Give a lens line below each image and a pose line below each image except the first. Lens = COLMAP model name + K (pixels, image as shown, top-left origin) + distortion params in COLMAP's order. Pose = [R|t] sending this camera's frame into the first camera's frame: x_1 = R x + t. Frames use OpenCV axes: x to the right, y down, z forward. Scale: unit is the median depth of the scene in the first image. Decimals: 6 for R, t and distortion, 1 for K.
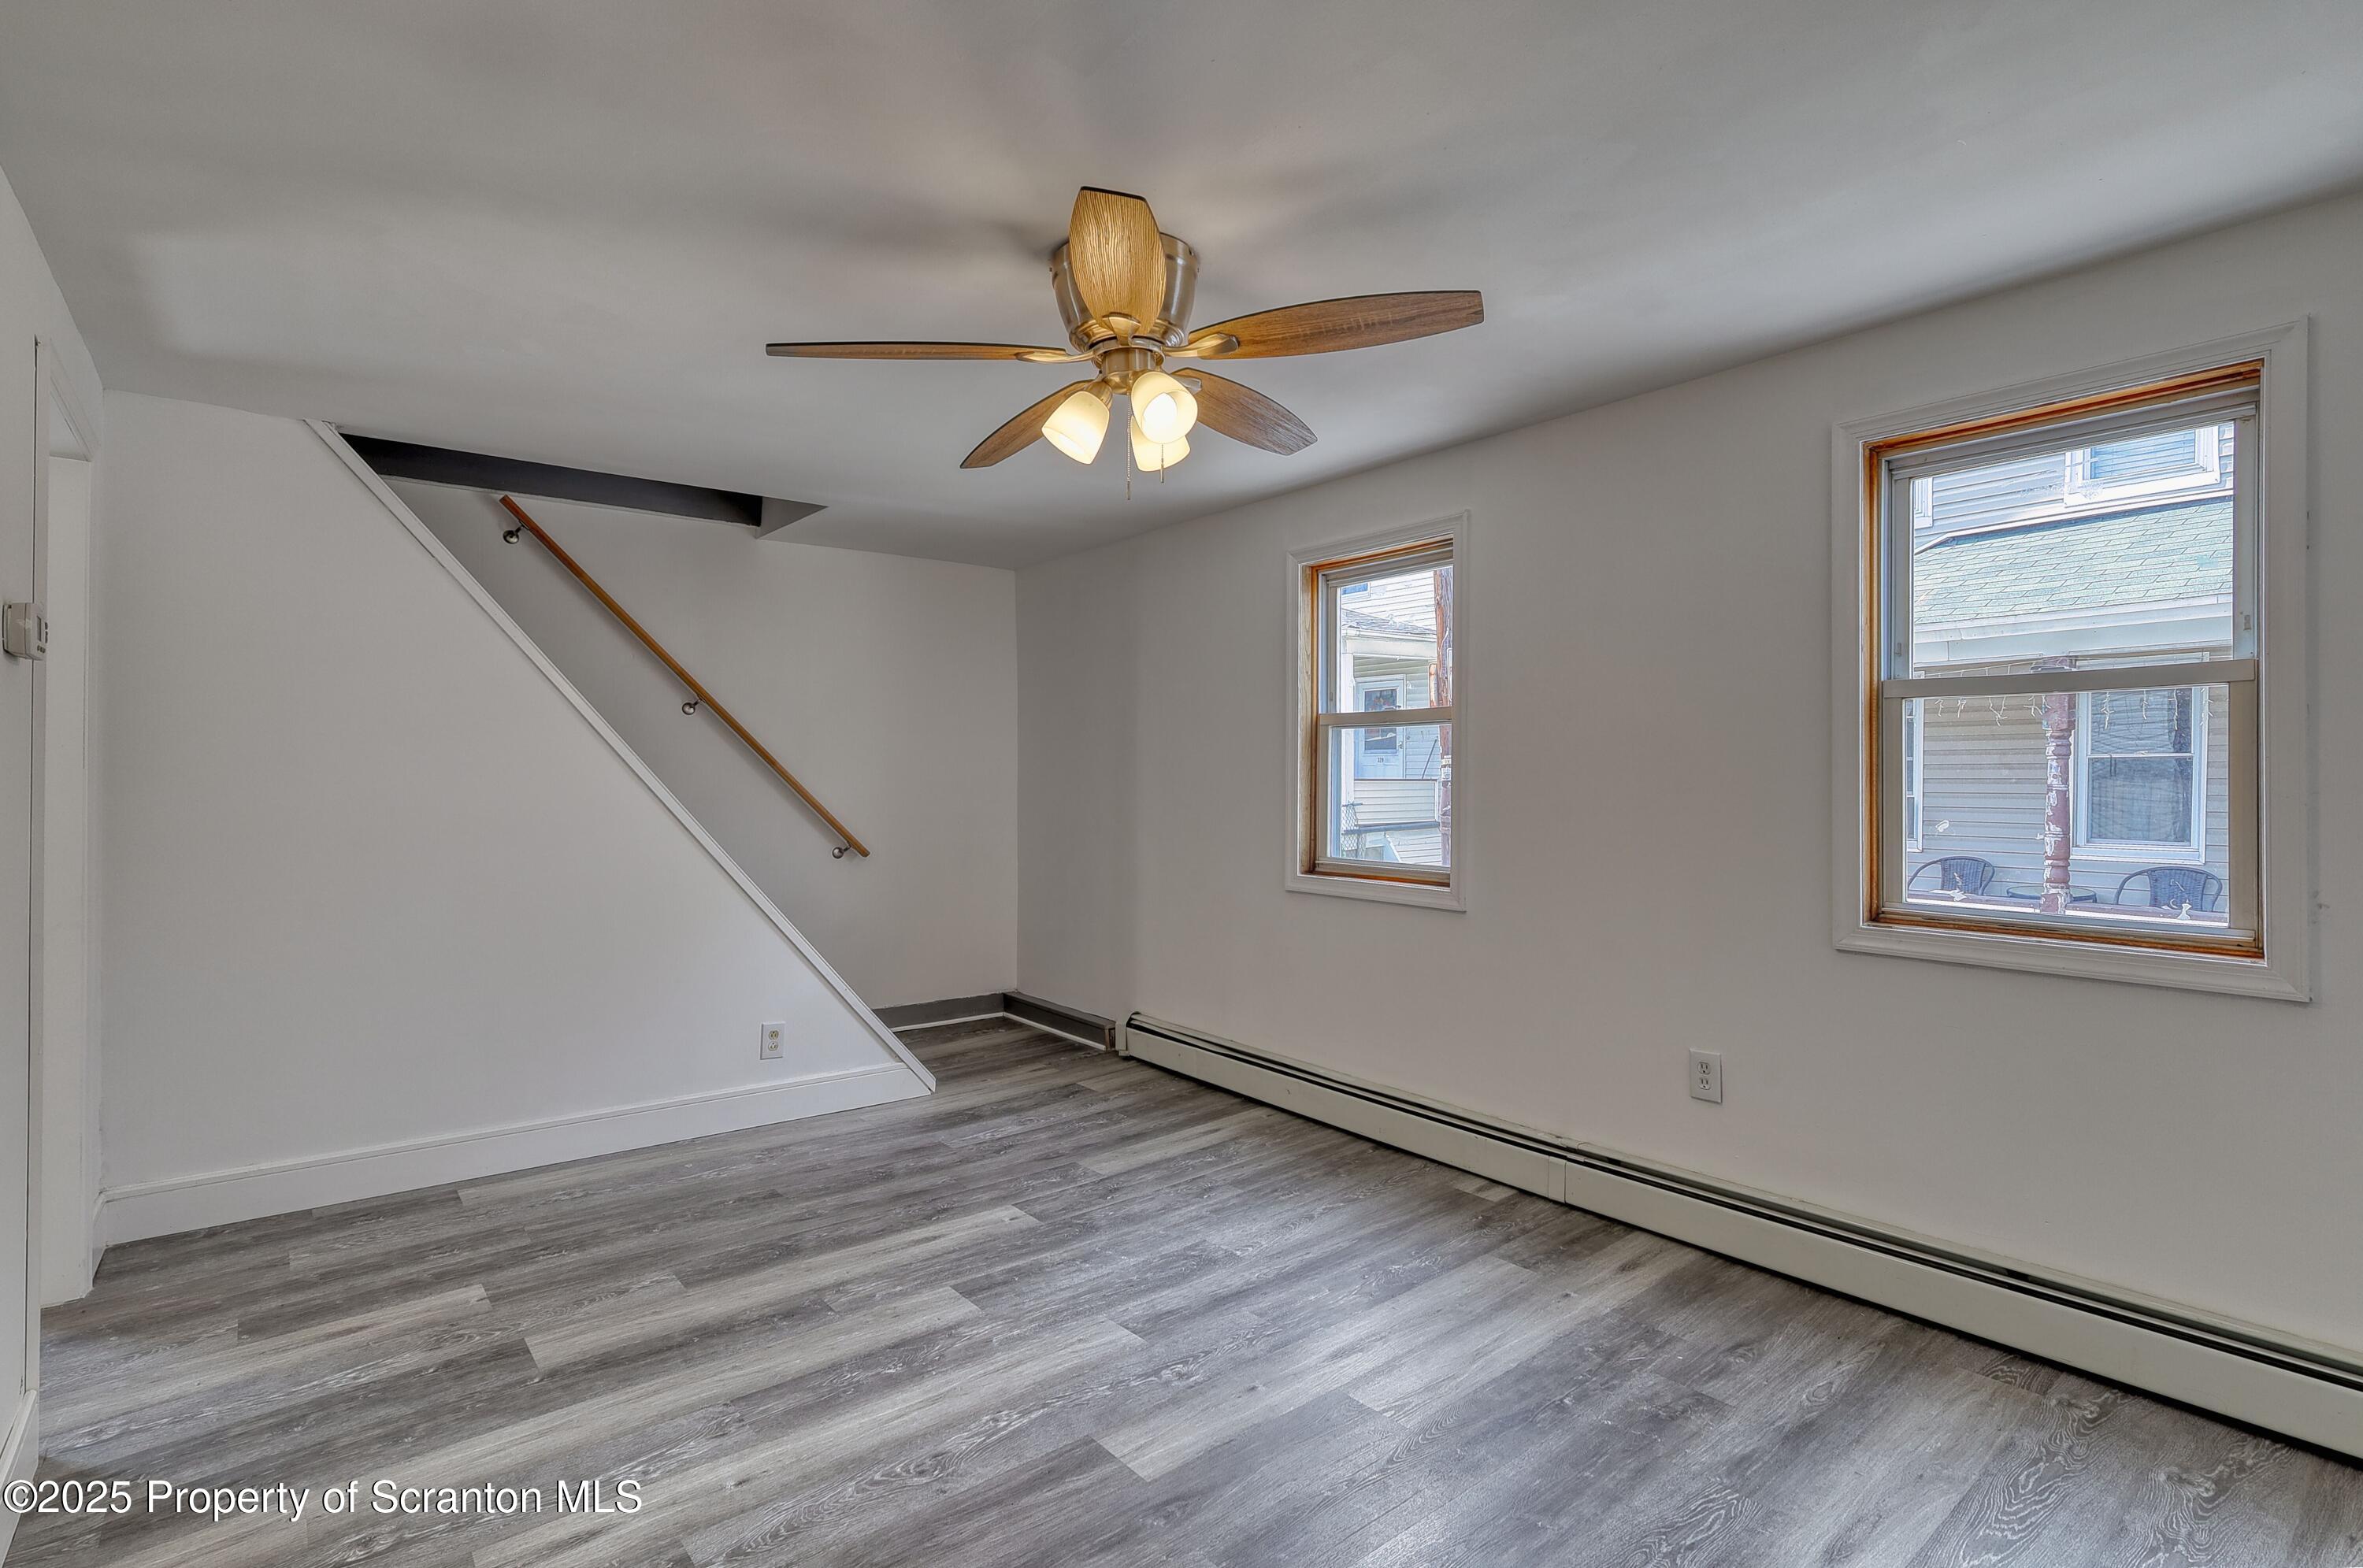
lens RADIAL K [[1123.9, 0, 1186.3], [0, 1123.9, 782.5], [0, 0, 1]] dist [-0.011008, 0.005666]
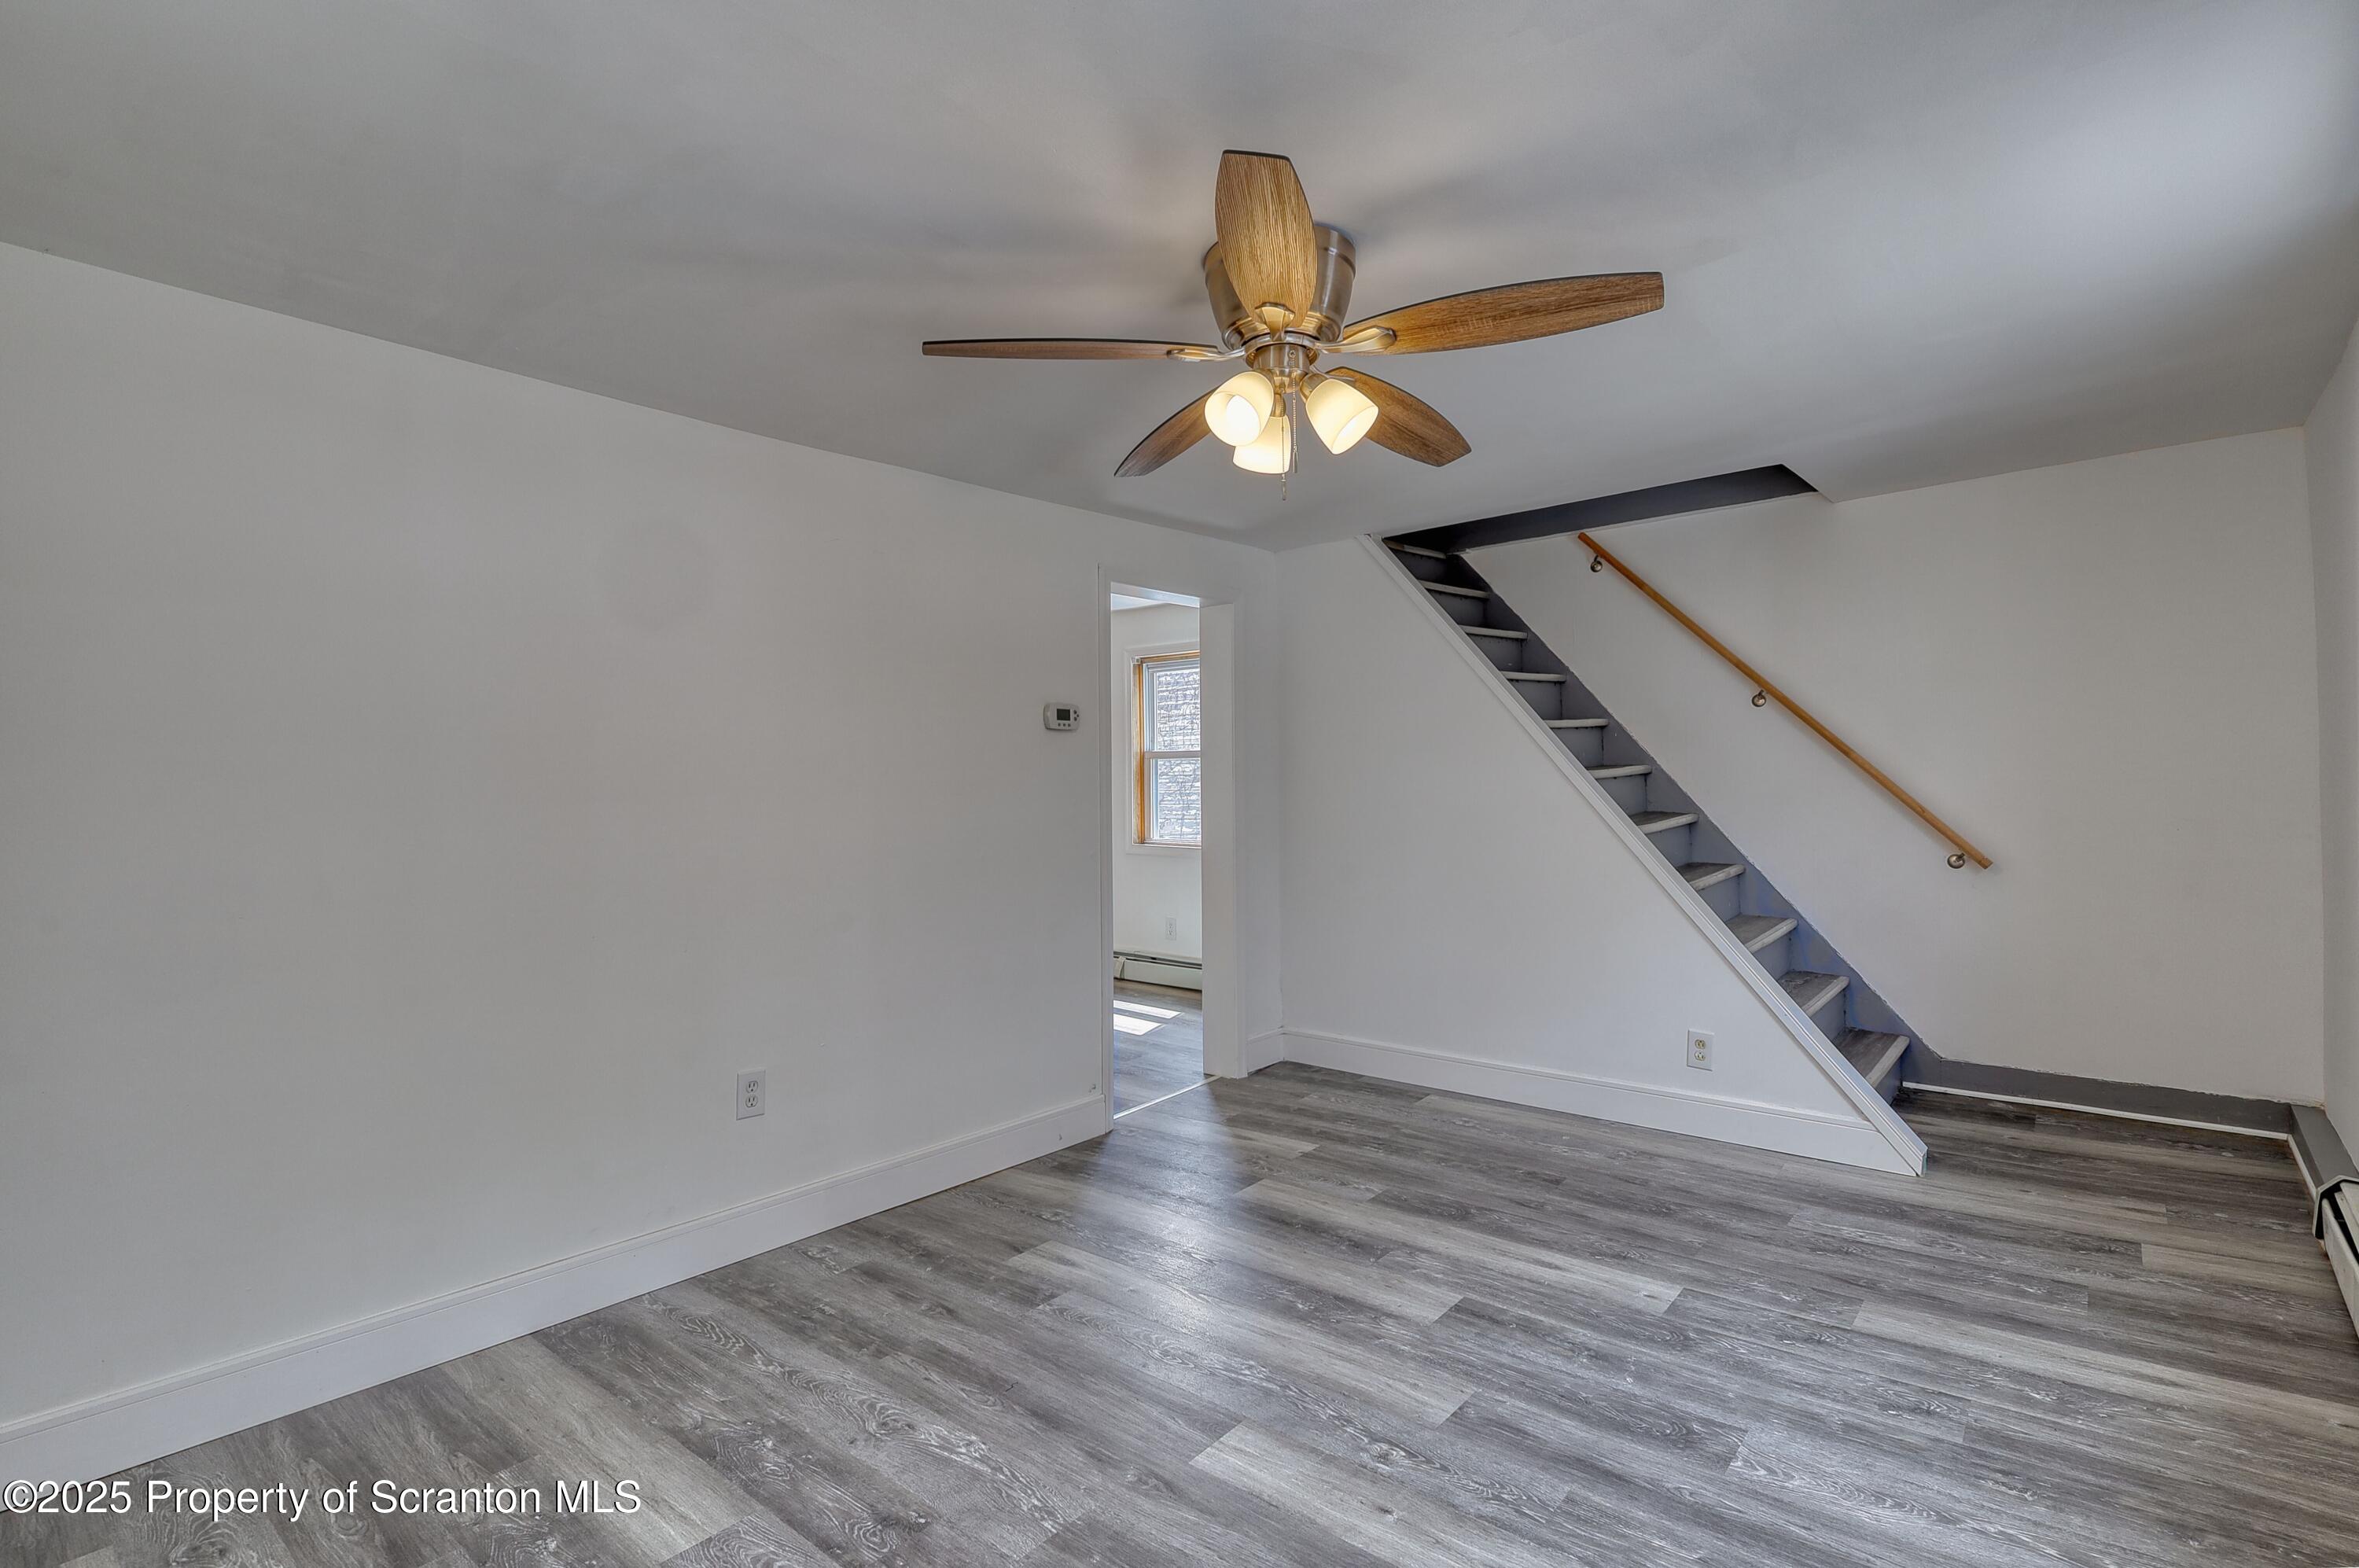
lens RADIAL K [[1122.1, 0, 1184.3], [0, 1122.1, 782.5], [0, 0, 1]] dist [-0.011008, 0.005666]
pose [[0.179214, -0.004287, -0.983801, 0.588151], [0.017113, 0.999853, -0.001240, -0.003362], [0.983661, -0.016614, 0.179261, 0.488480]]
